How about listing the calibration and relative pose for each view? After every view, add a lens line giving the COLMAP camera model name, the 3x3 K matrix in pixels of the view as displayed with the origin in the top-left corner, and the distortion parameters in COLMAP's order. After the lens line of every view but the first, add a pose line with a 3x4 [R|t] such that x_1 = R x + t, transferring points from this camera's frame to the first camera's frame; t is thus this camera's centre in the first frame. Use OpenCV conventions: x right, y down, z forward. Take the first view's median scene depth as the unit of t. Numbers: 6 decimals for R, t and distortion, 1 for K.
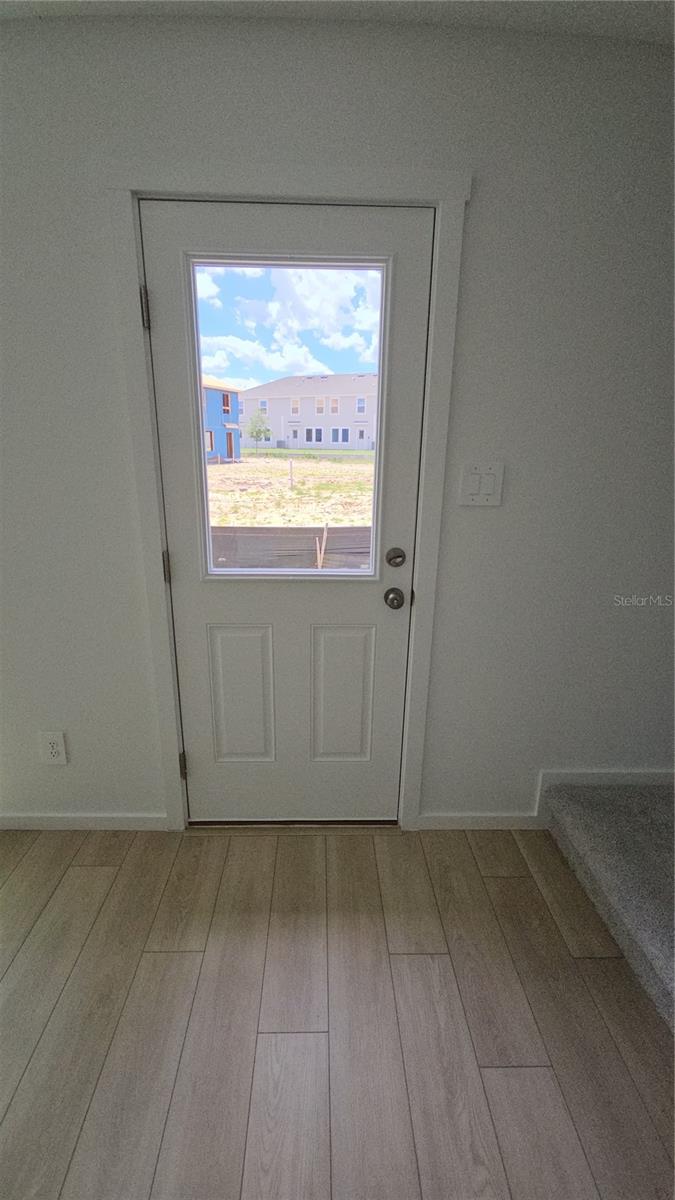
lens RADIAL K [[485.9, 0, 326.0], [0, 485.9, 595.5], [0, 0, 1]] dist [-0.000551, -0.000923]
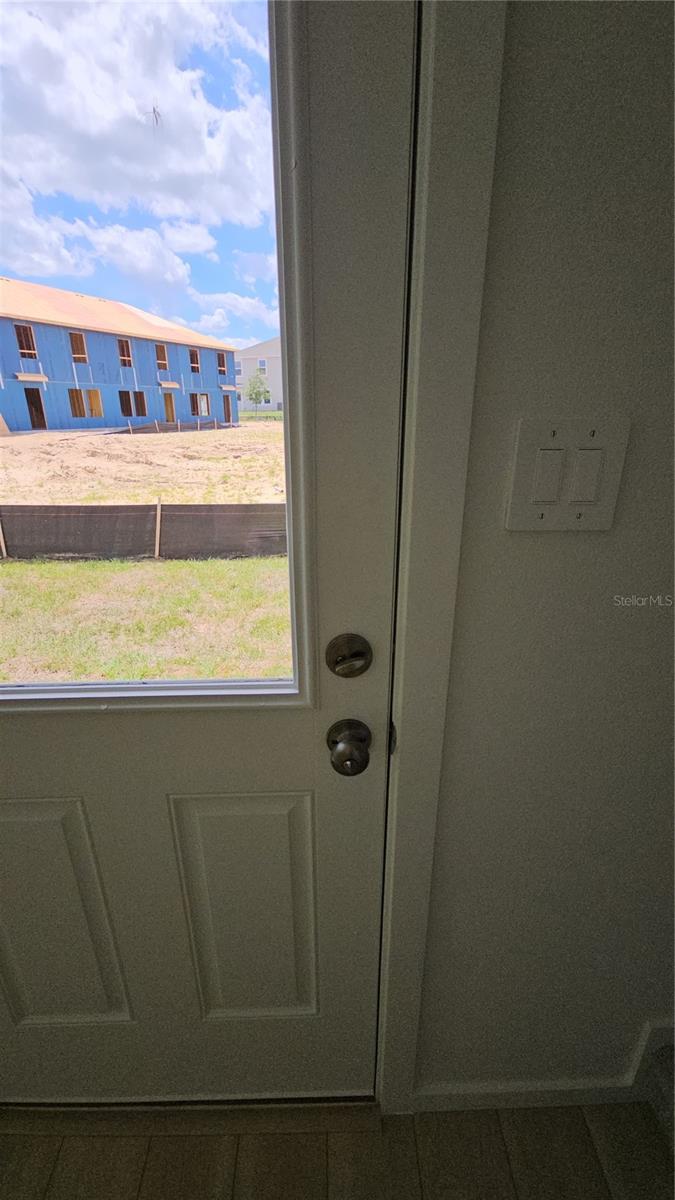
lens RADIAL K [[485.9, 0, 326.0], [0, 485.9, 595.5], [0, 0, 1]] dist [-0.000551, -0.000923]
pose [[0.999739, -0.016703, -0.015558, 0.005815], [0.017757, 0.997368, 0.070291, -0.007063], [0.014343, -0.070549, 0.997405, 0.025992]]
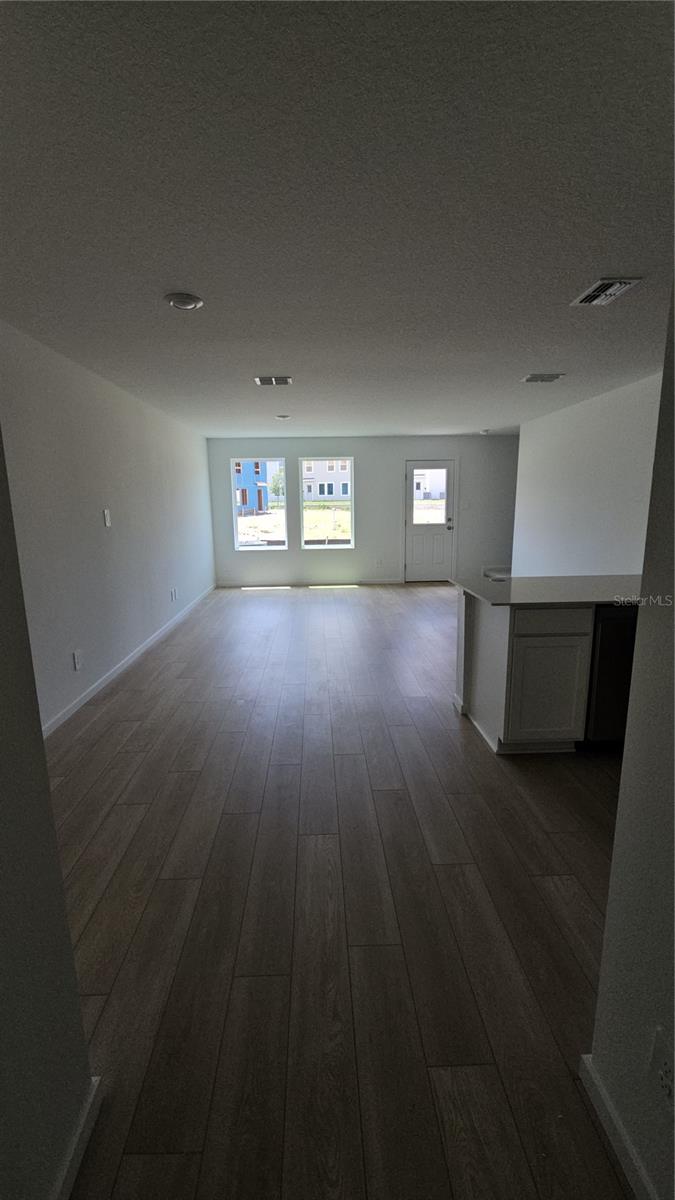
lens RADIAL K [[485.9, 0, 326.0], [0, 485.9, 595.5], [0, 0, 1]] dist [-0.000551, -0.000923]
pose [[0.999473, -0.032336, 0.002911, -0.052473], [0.032465, 0.994478, -0.099798, 0.051930], [0.000332, 0.099840, 0.995003, -0.175779]]
